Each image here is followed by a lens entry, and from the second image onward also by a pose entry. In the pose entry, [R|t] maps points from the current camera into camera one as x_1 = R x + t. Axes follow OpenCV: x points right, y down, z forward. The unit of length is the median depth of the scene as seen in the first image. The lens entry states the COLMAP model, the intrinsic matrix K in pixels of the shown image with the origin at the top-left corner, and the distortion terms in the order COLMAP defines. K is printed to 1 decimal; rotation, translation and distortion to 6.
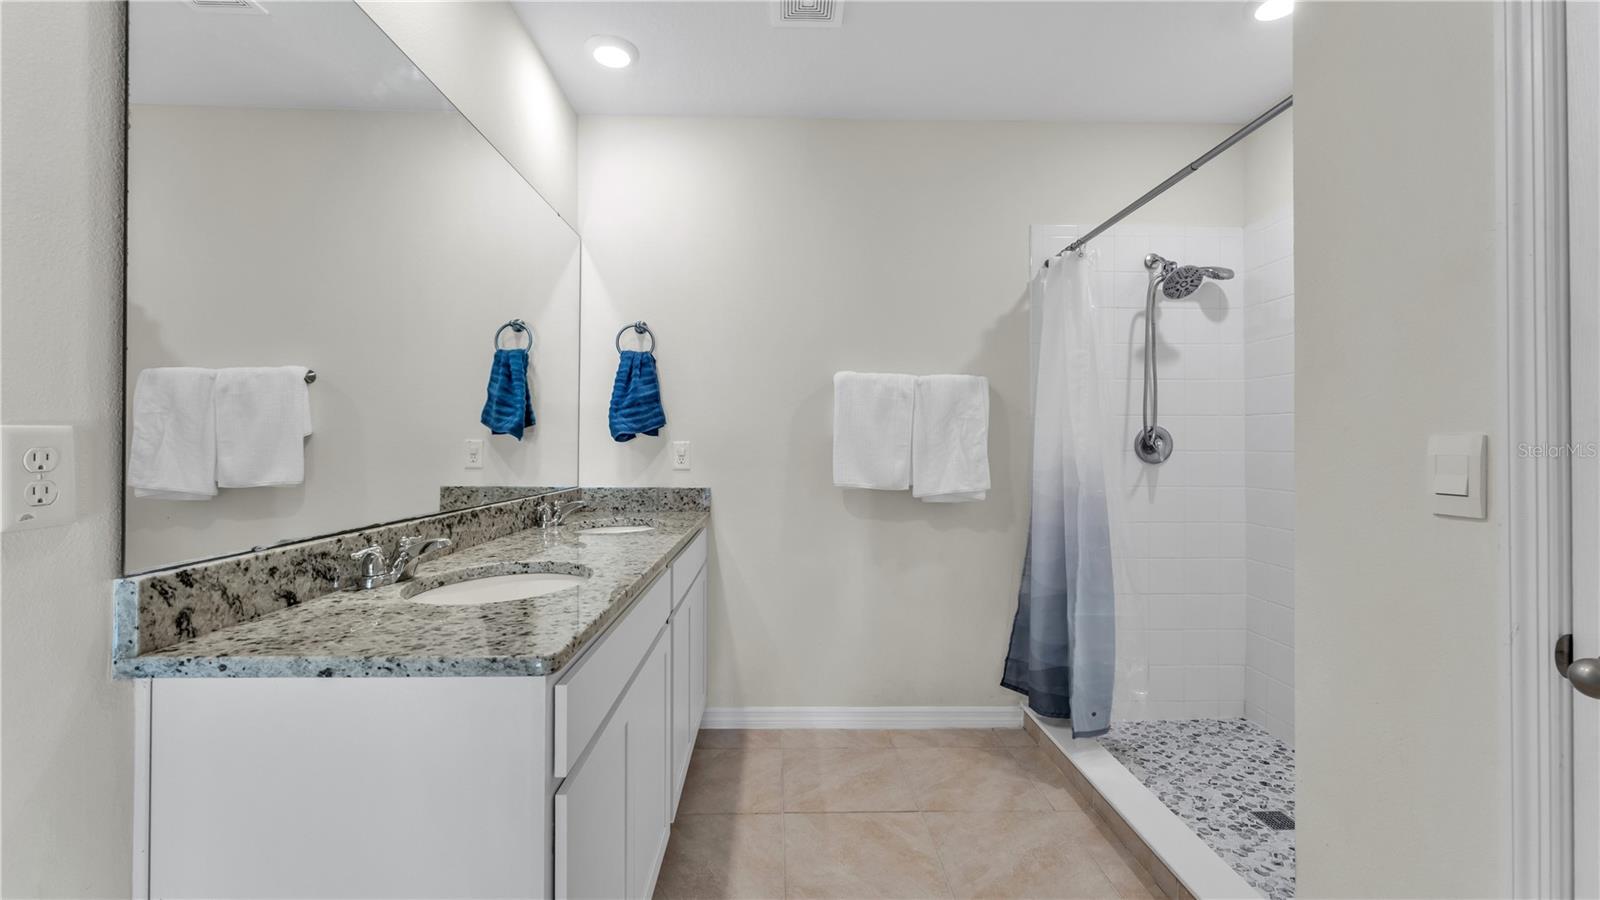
lens RADIAL K [[650.8, 0, 800.0], [0, 650.8, 450.0], [0, 0, 1]] dist [-0.000450, 0.000081]
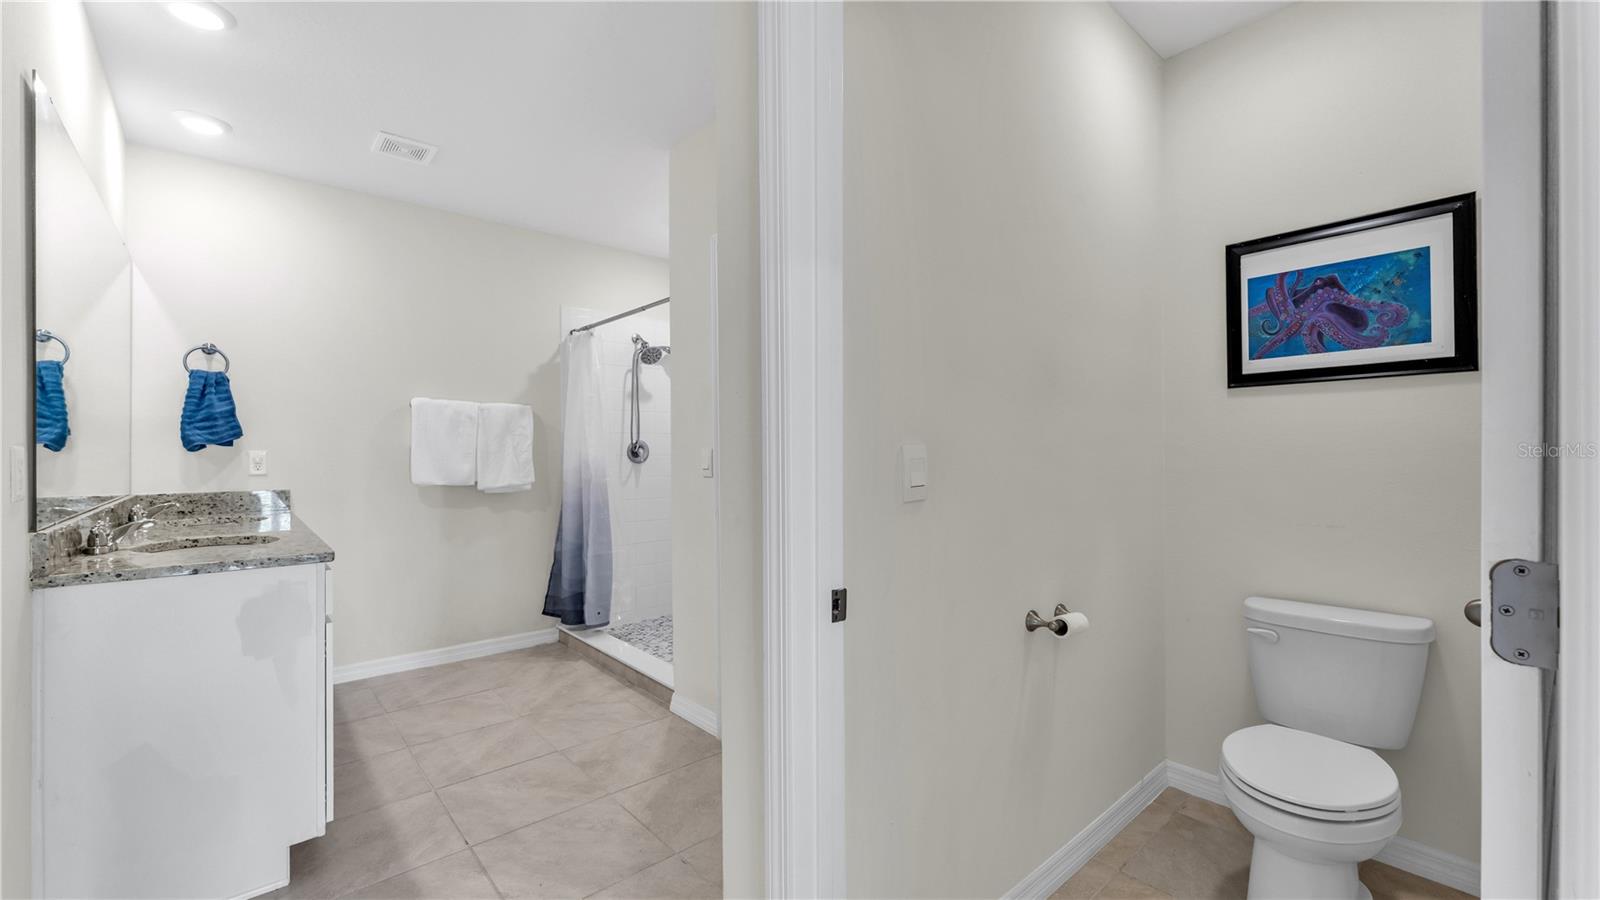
lens RADIAL K [[650.8, 0, 800.0], [0, 650.8, 450.0], [0, 0, 1]] dist [-0.000450, 0.000081]
pose [[0.774830, -0.003658, 0.632160, -0.173876], [0.009993, 0.999929, -0.006461, 0.002234], [-0.632091, 0.011324, 0.774811, -0.526883]]
